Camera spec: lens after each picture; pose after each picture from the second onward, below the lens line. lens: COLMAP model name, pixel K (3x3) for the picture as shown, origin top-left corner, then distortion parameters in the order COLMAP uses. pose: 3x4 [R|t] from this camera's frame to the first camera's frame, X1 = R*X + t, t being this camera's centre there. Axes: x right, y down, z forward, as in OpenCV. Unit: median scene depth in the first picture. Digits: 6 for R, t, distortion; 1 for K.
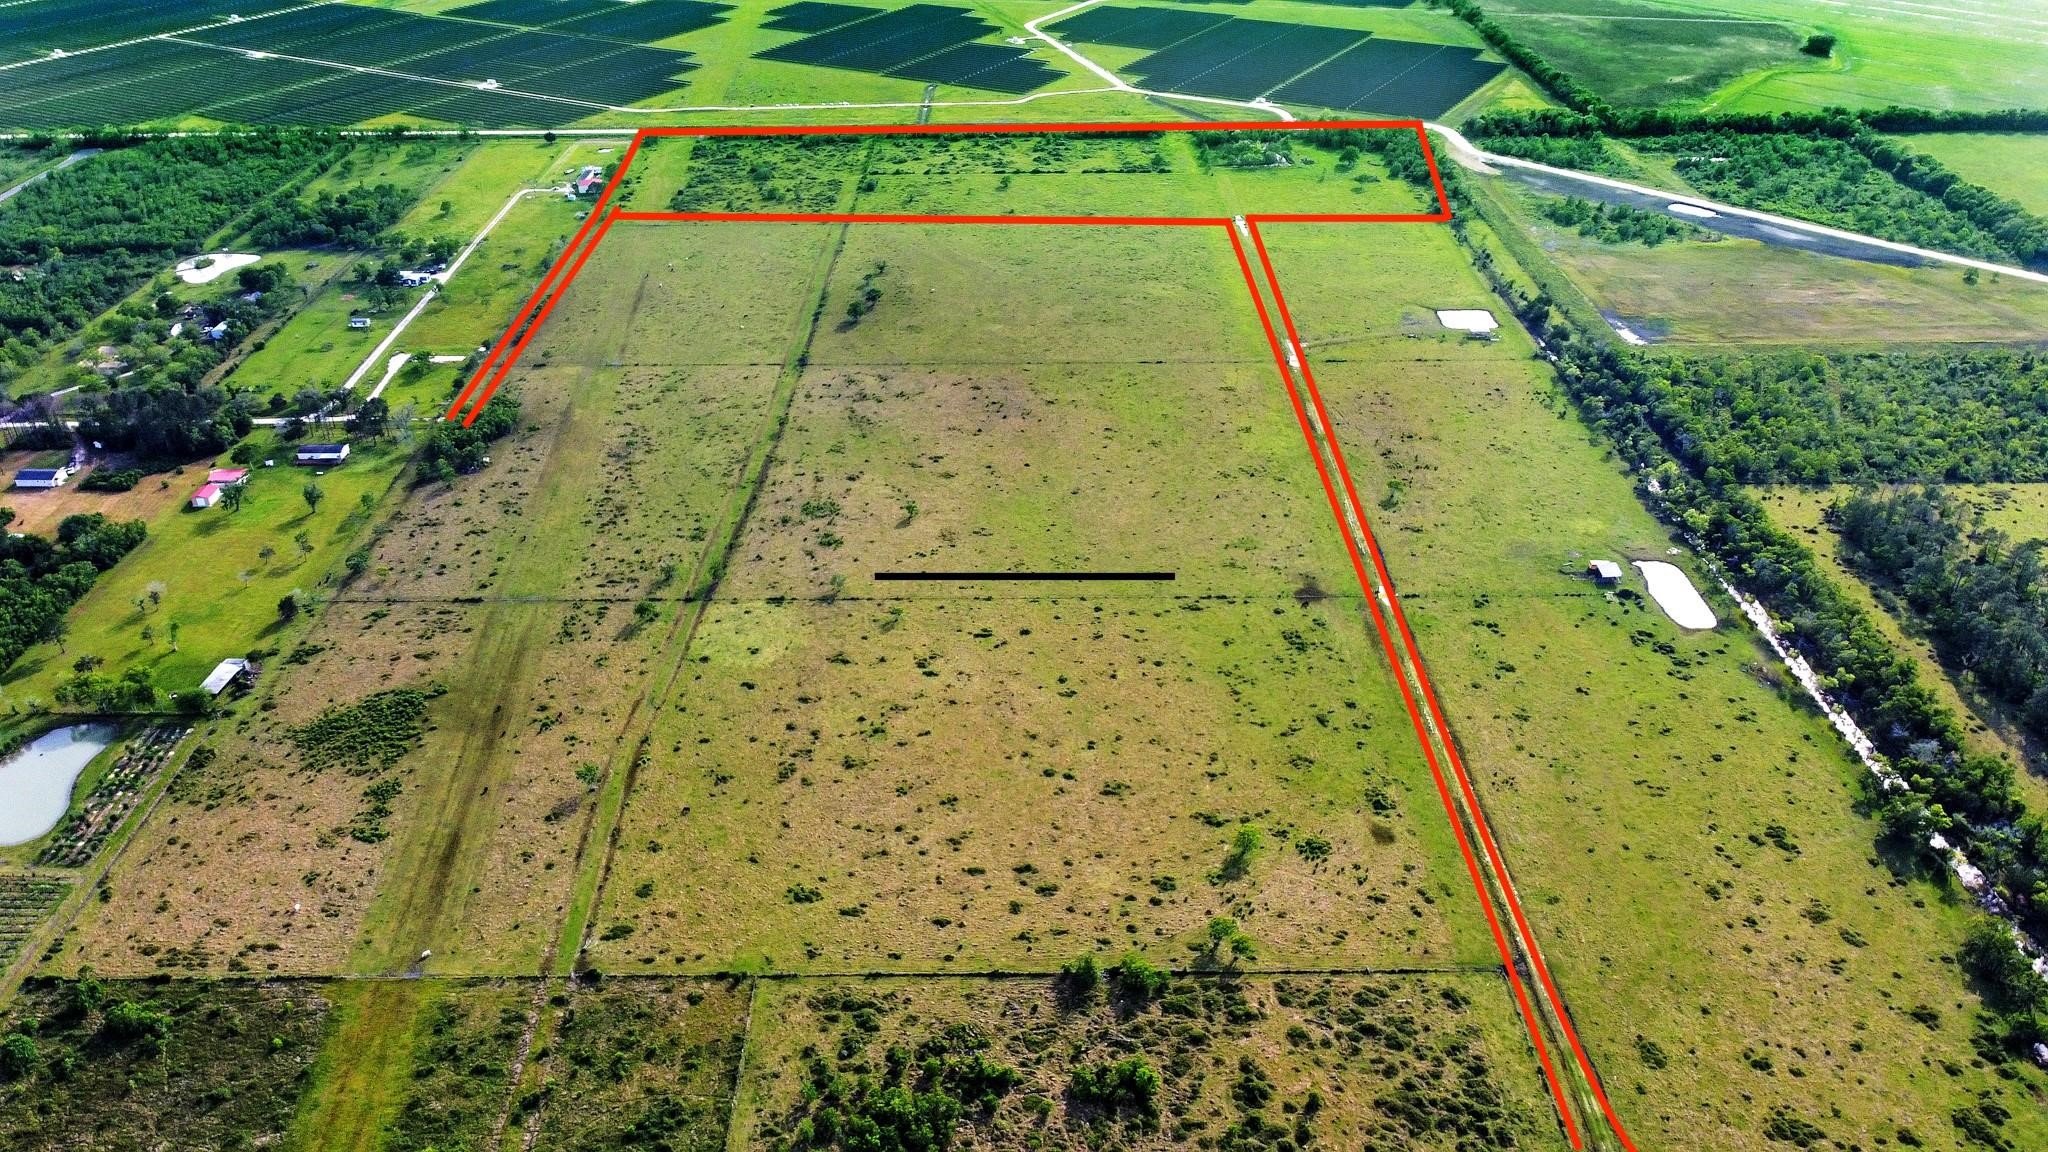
lens RADIAL K [[1559.2, 0, 1026.0], [0, 1559.2, 577.1], [0, 0, 1]] dist [0.004712, -0.015741]
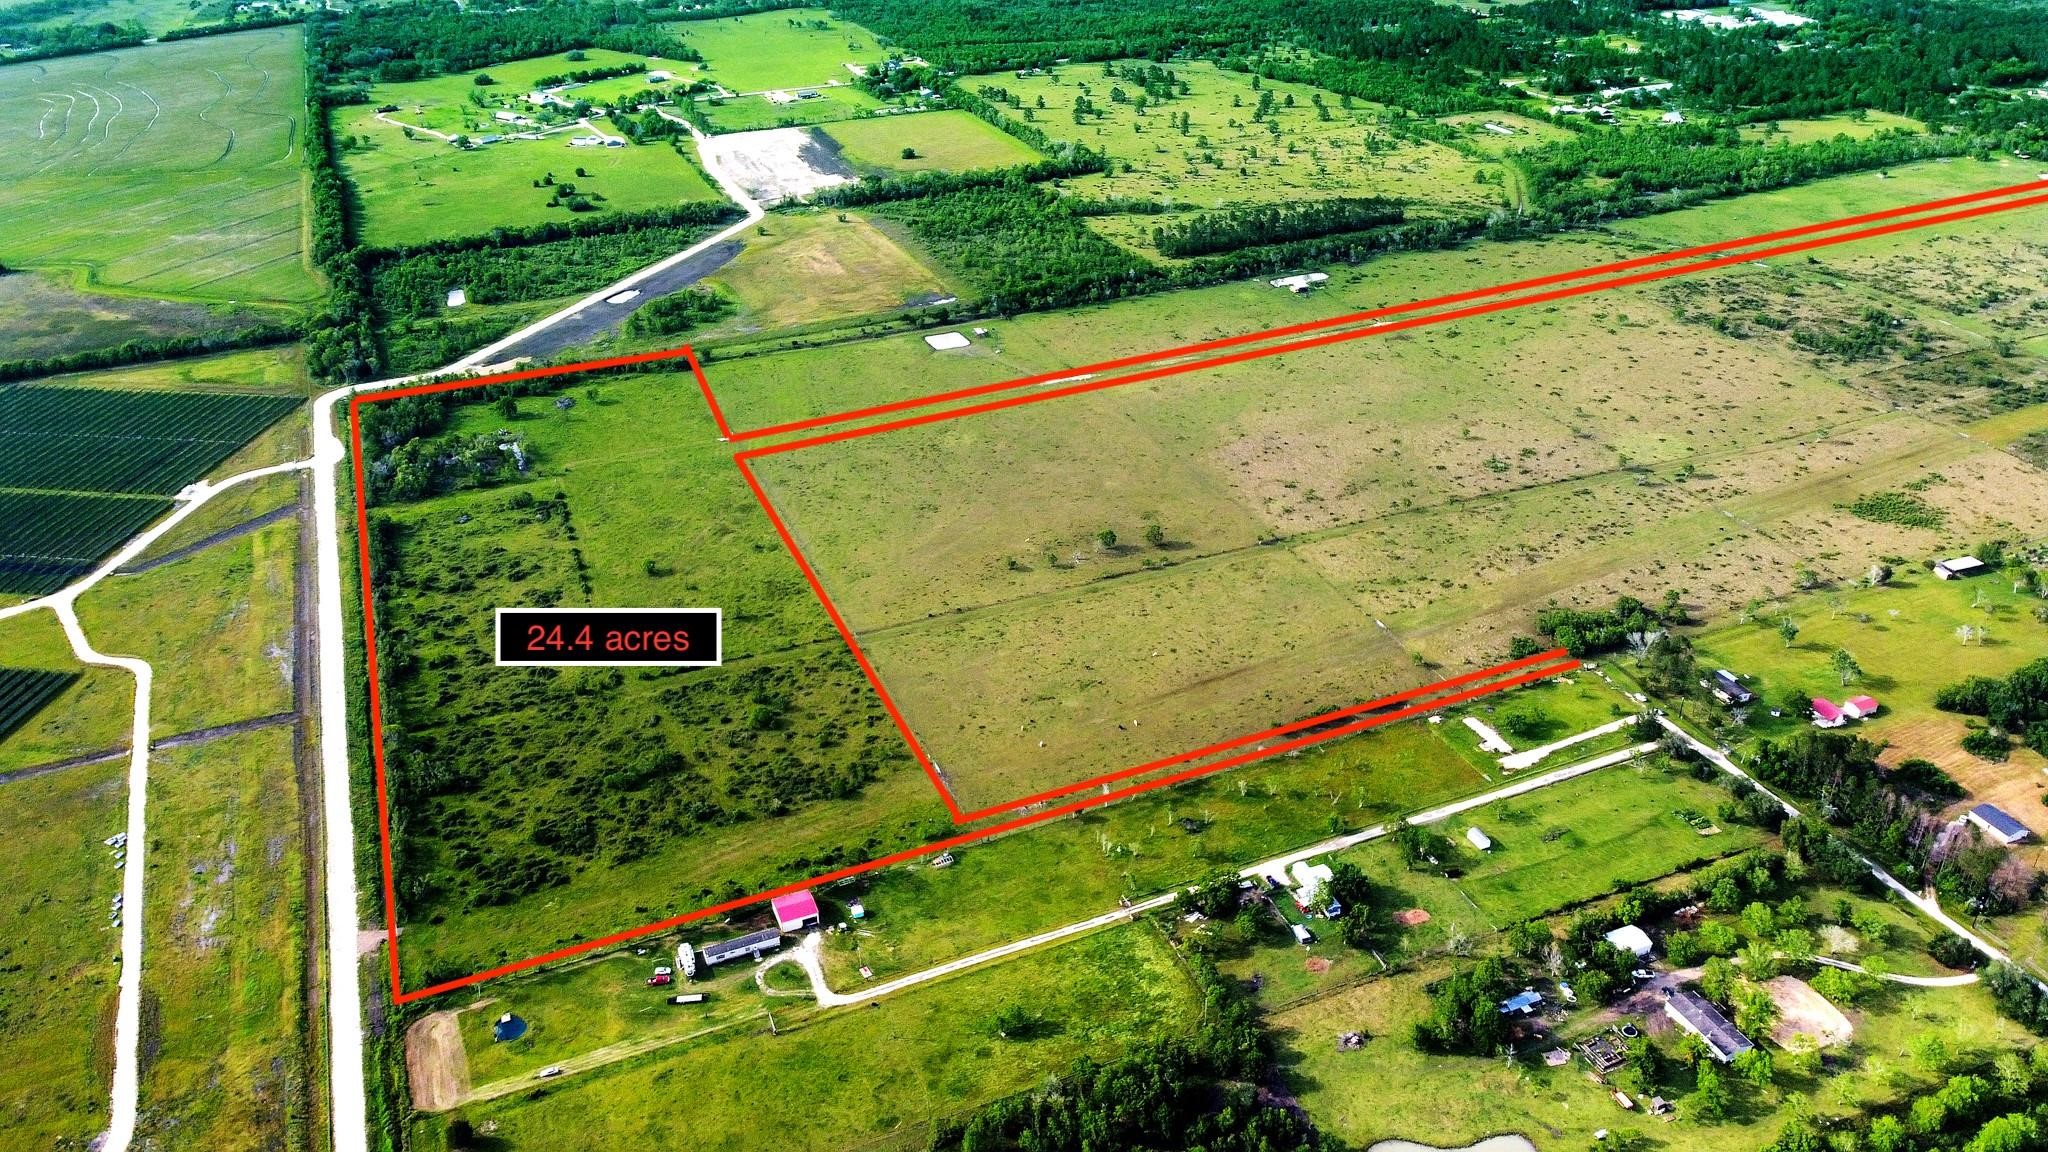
lens RADIAL K [[1559.2, 0, 1026.0], [0, 1559.2, 577.1], [0, 0, 1]] dist [0.004712, -0.015741]
pose [[-0.383172, -0.436805, 0.813868, -0.794474], [0.485486, 0.654354, 0.579762, -0.683415], [-0.785800, 0.617270, -0.038667, 1.018006]]
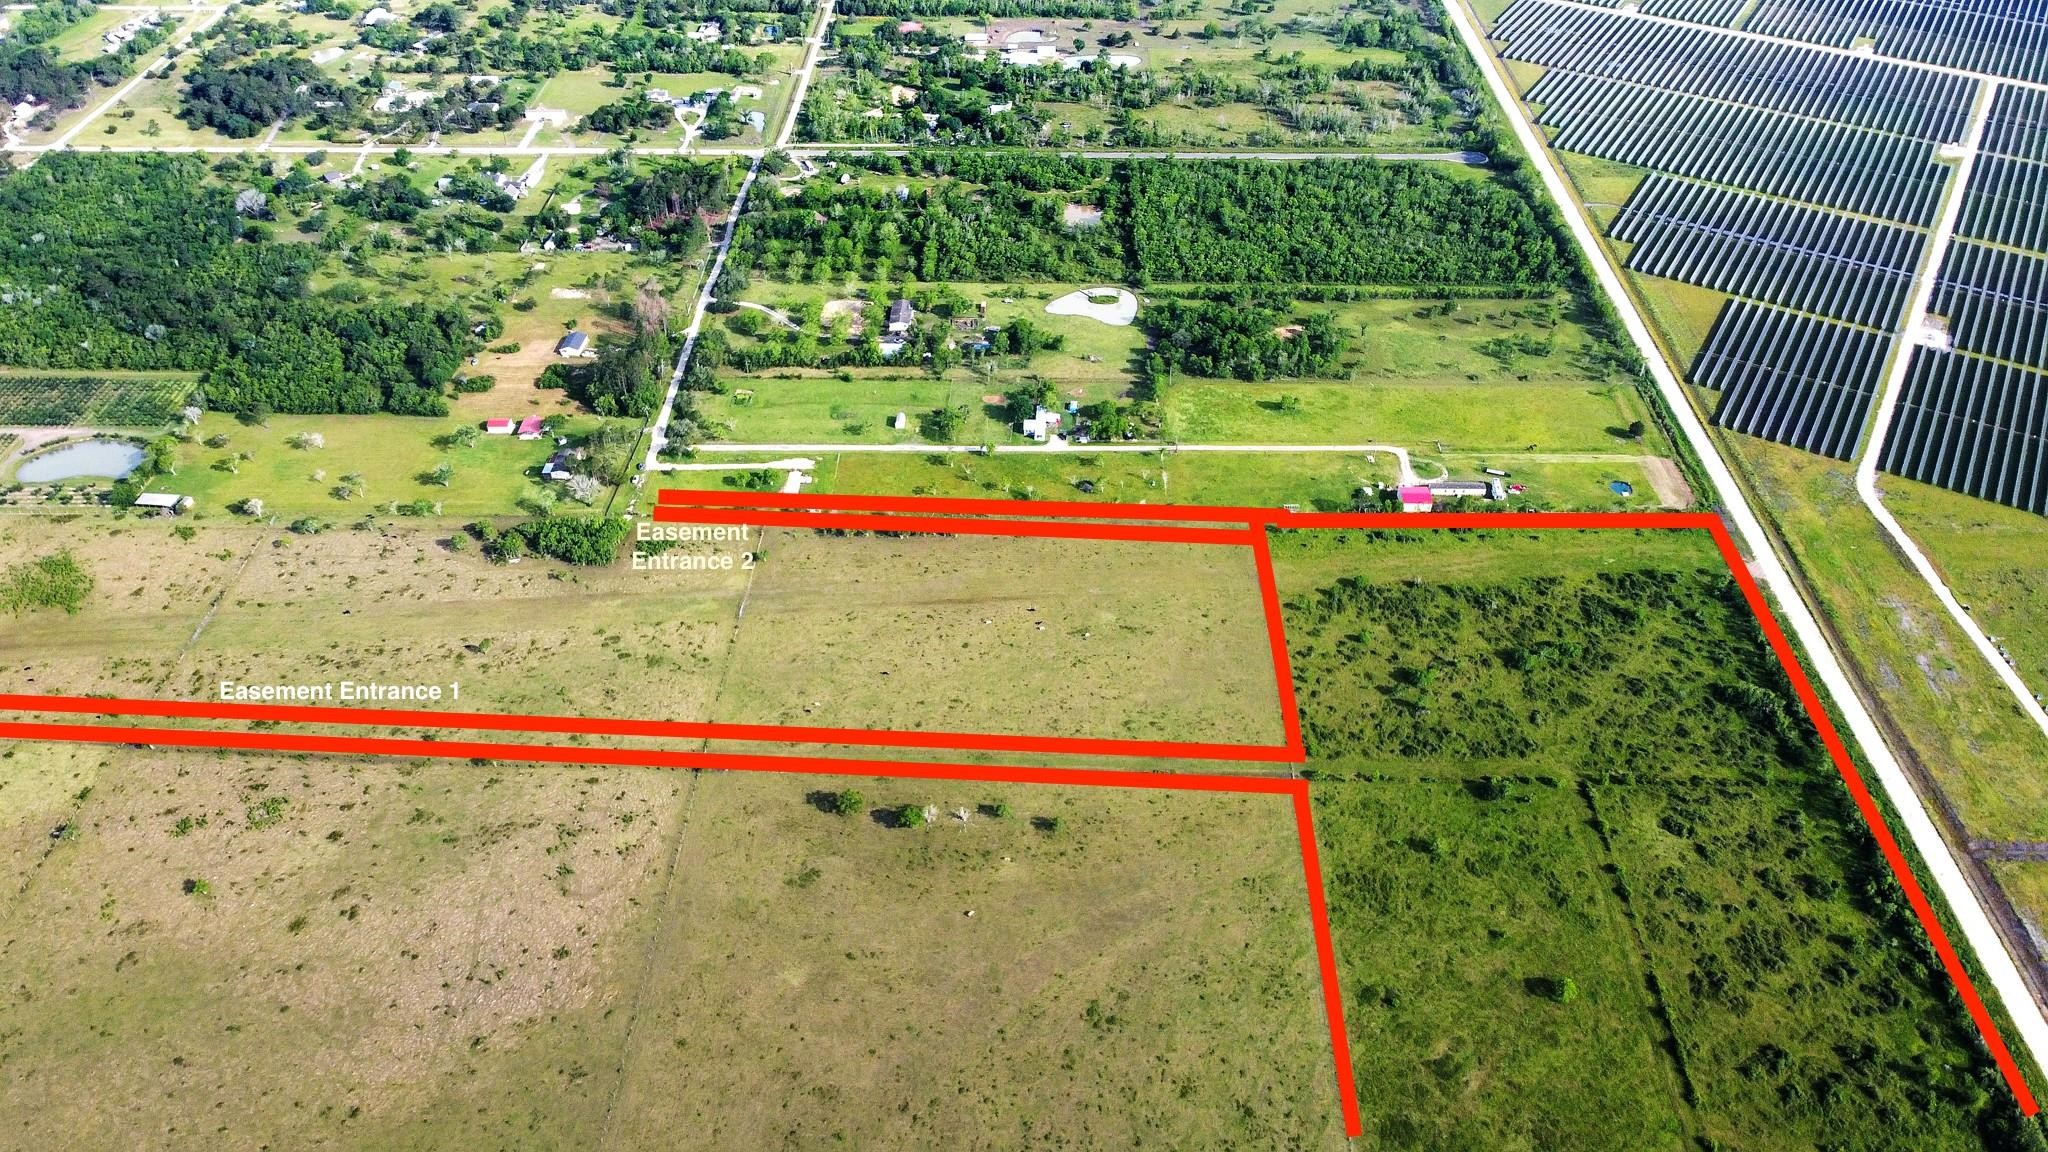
lens RADIAL K [[1559.2, 0, 1026.0], [0, 1559.2, 577.1], [0, 0, 1]] dist [0.004712, -0.015741]
pose [[-0.019755, 0.629558, -0.776702, 0.333507], [-0.505561, 0.663927, 0.551007, -0.602030], [0.862565, 0.403555, 0.305164, 0.744929]]
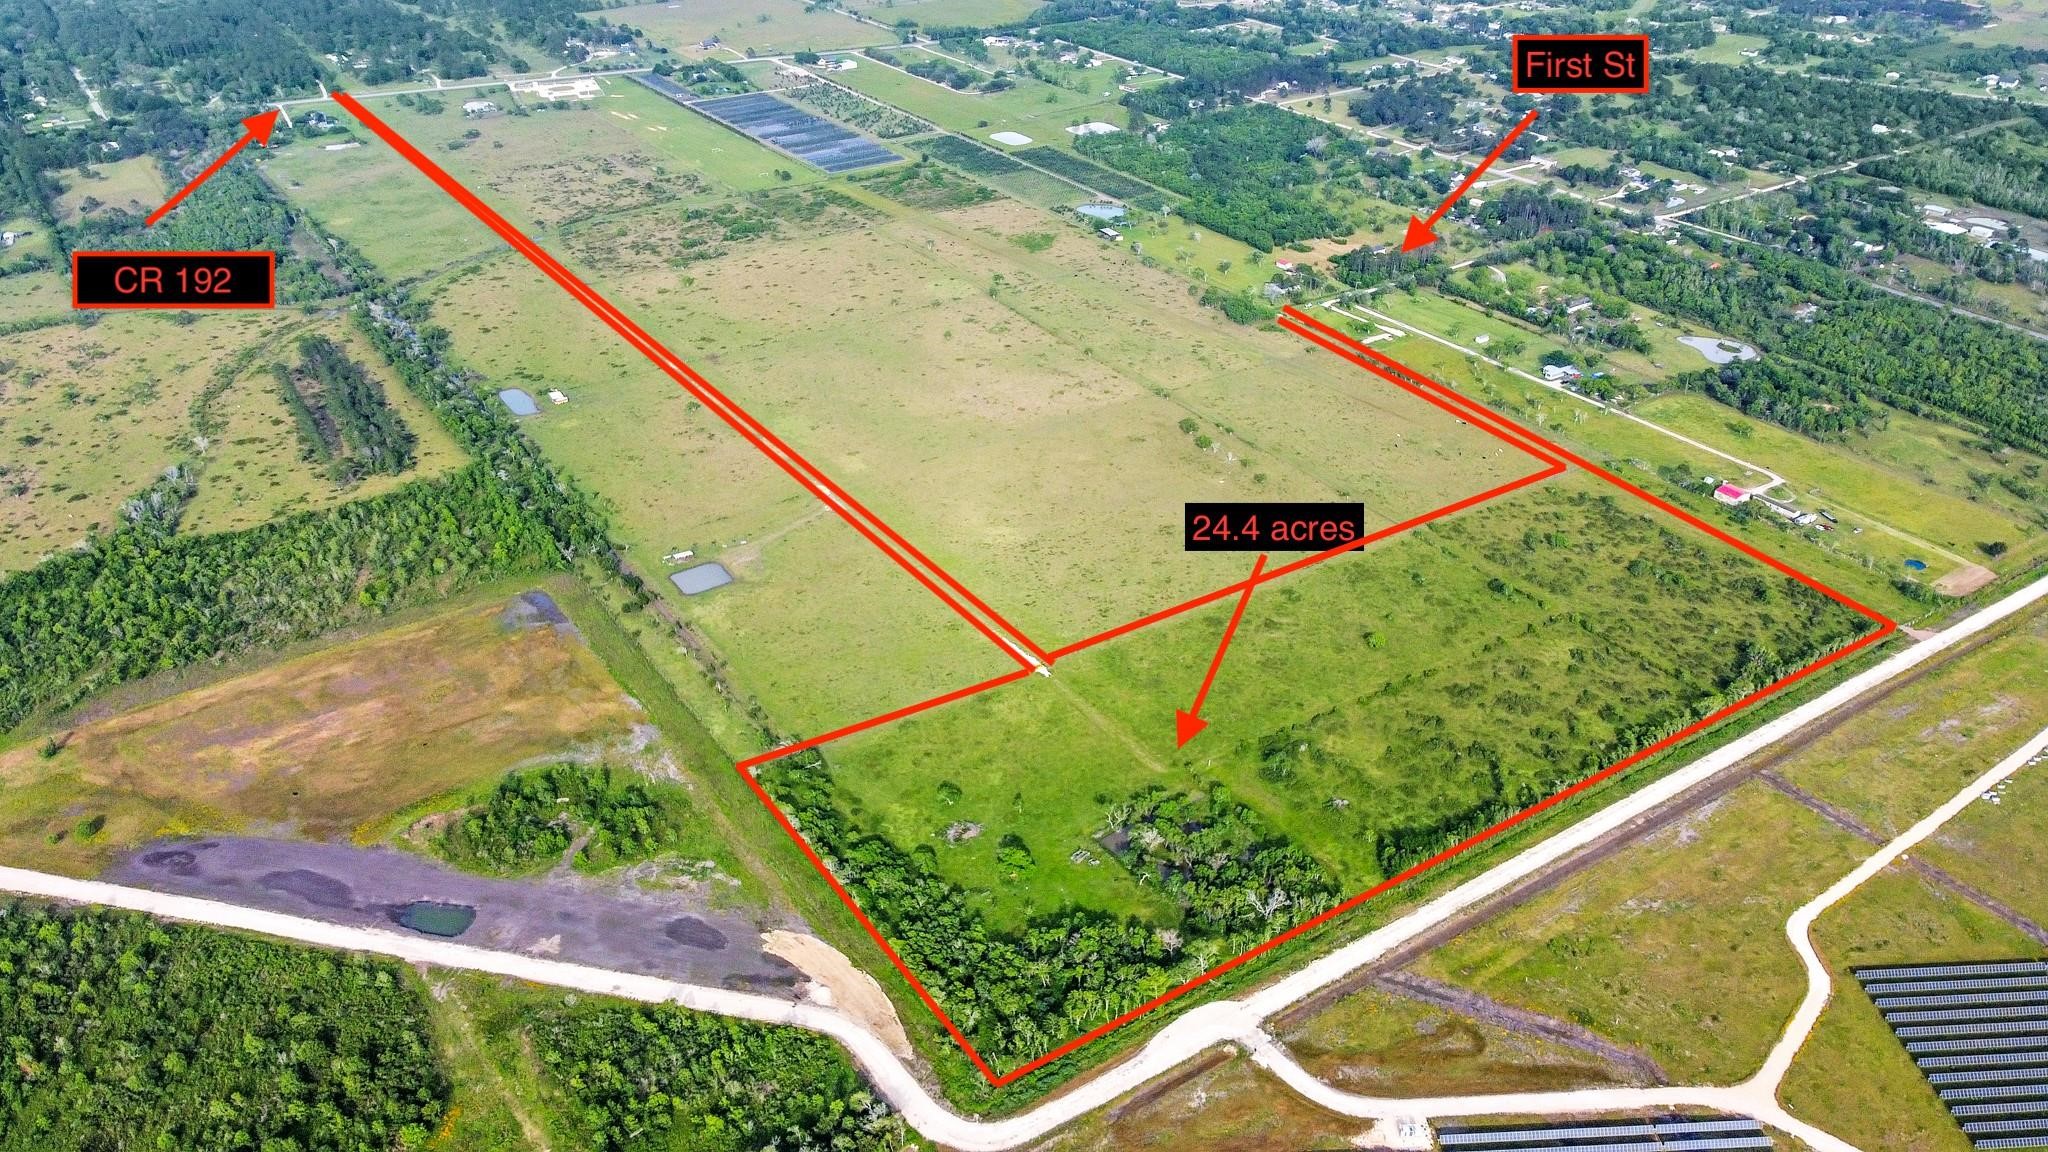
lens RADIAL K [[1555.3, 0, 1028.4], [0, 1555.3, 576.2], [0, 0, 1]] dist [0.005531, -0.004289]
pose [[-0.836390, 0.291084, -0.464458, 0.518962], [-0.263167, 0.530046, 0.806098, -0.932256], [0.480826, 0.796443, -0.366722, 1.333004]]
